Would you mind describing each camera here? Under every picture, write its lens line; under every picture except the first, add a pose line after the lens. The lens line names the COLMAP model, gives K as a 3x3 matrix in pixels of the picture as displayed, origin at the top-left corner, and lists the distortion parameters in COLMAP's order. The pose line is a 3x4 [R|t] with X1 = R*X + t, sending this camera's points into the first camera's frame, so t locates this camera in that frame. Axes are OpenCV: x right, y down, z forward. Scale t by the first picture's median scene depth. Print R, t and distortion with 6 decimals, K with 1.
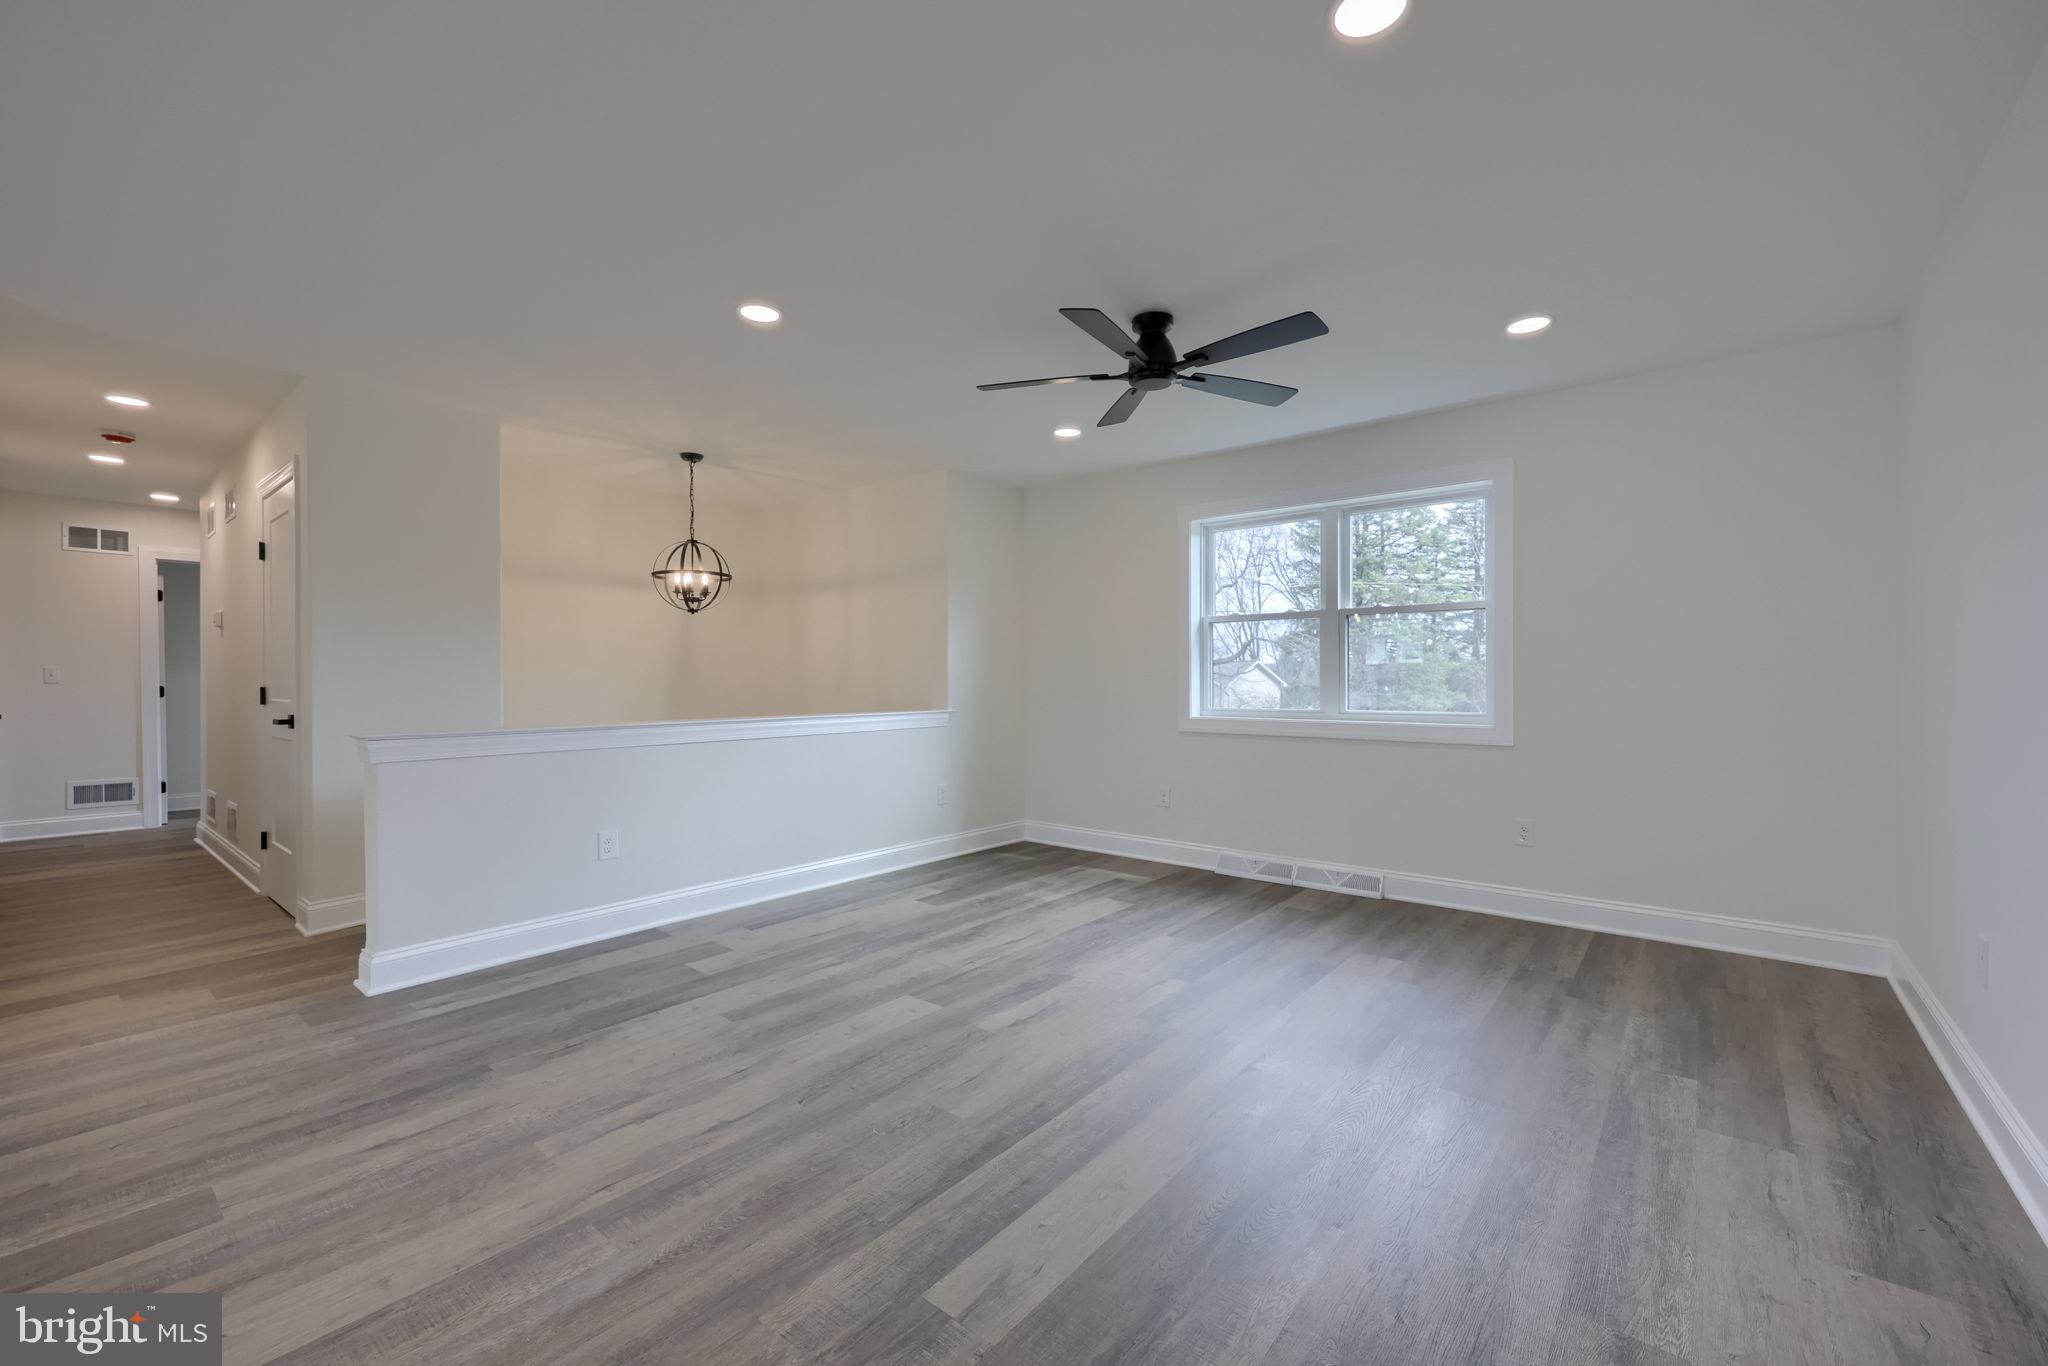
lens RADIAL K [[833.7, 0, 1021.0], [0, 833.7, 685.4], [0, 0, 1]] dist [-0.000006, -0.000209]
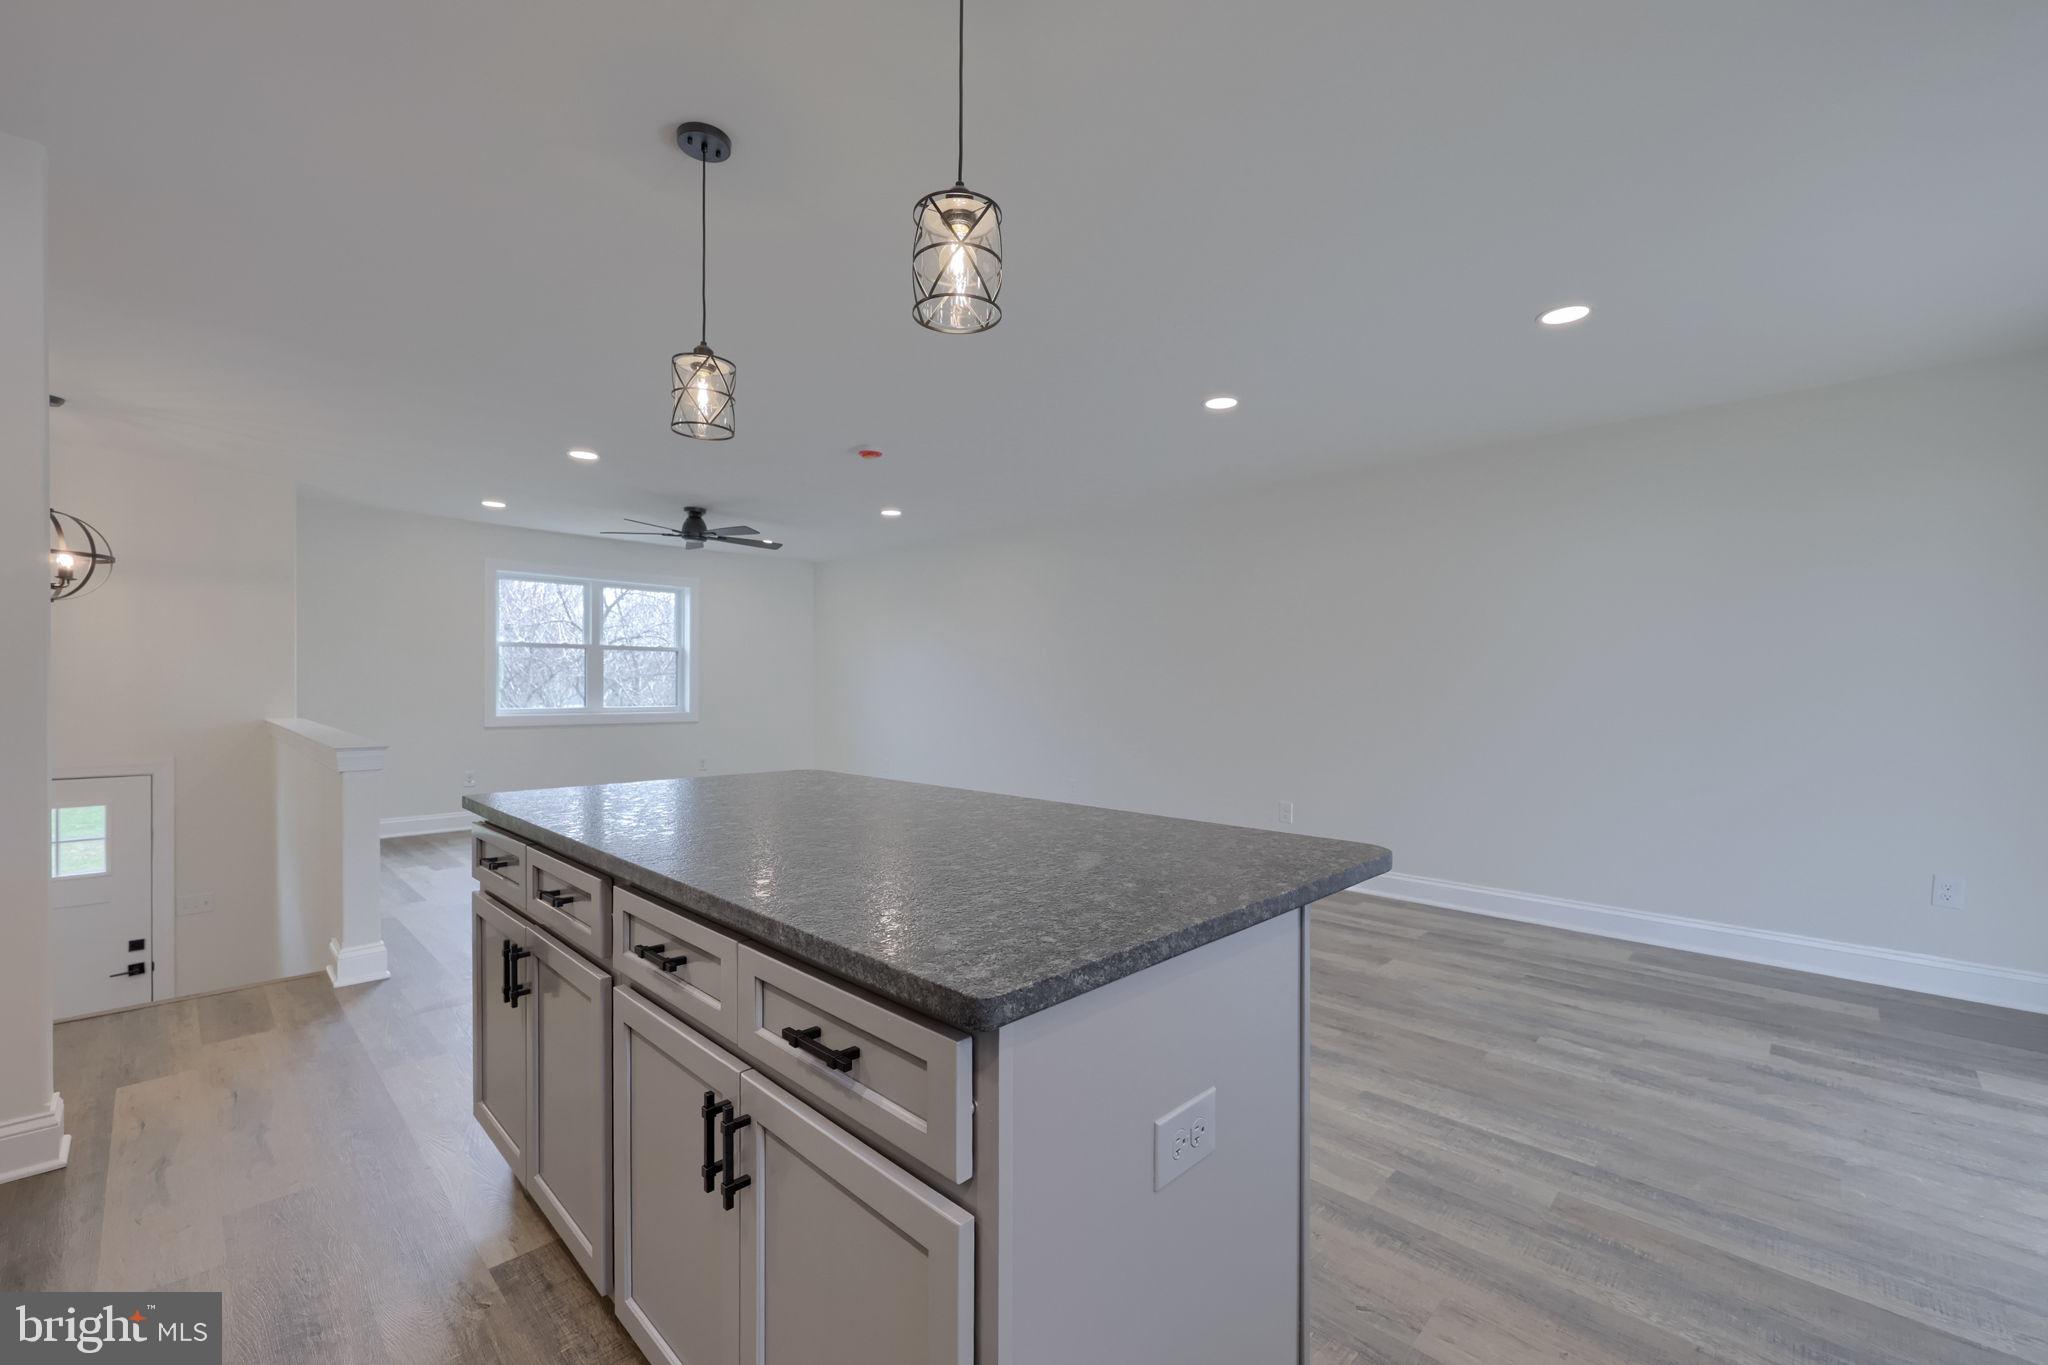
lens RADIAL K [[846.9, 0, 1025.0], [0, 846.9, 690.6], [0, 0, 1]] dist [-0.000237, -0.000171]
pose [[0.083826, -0.002714, 0.996477, -1.180383], [0.000256, 0.999996, 0.002702, -0.007449], [-0.996480, 0.000028, 0.083826, 0.039225]]
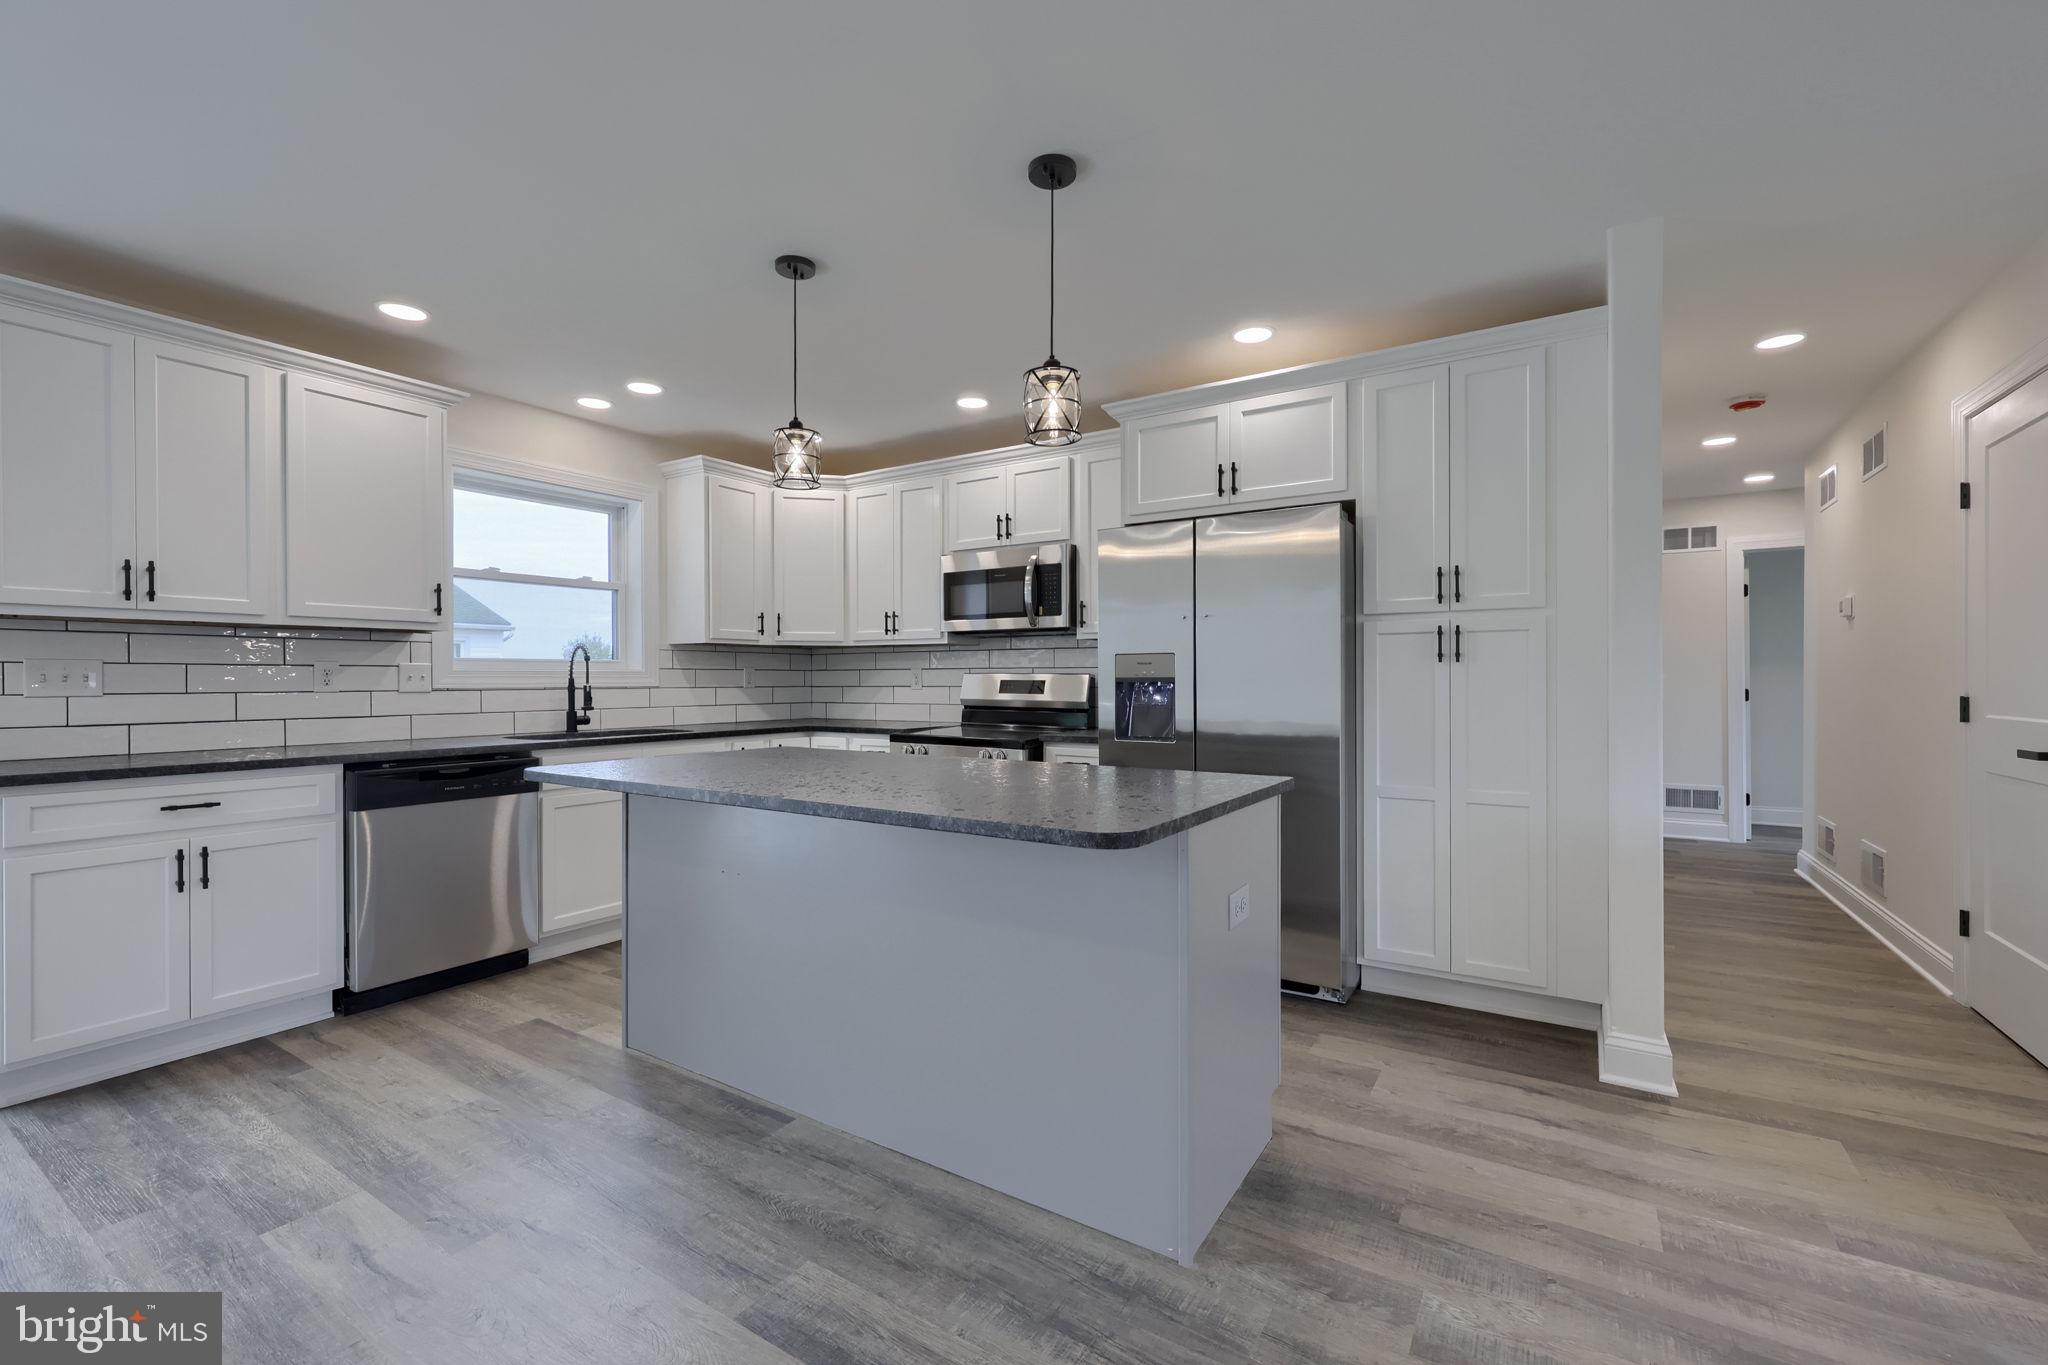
lens RADIAL K [[833.7, 0, 1021.0], [0, 833.7, 684.9], [0, 0, 1]] dist [-0.000006, -0.000209]
pose [[0.111954, 0.005037, -0.993701, -0.304636], [-0.003115, 0.999984, 0.004718, -0.007628], [0.993708, 0.002567, 0.111968, 0.153676]]
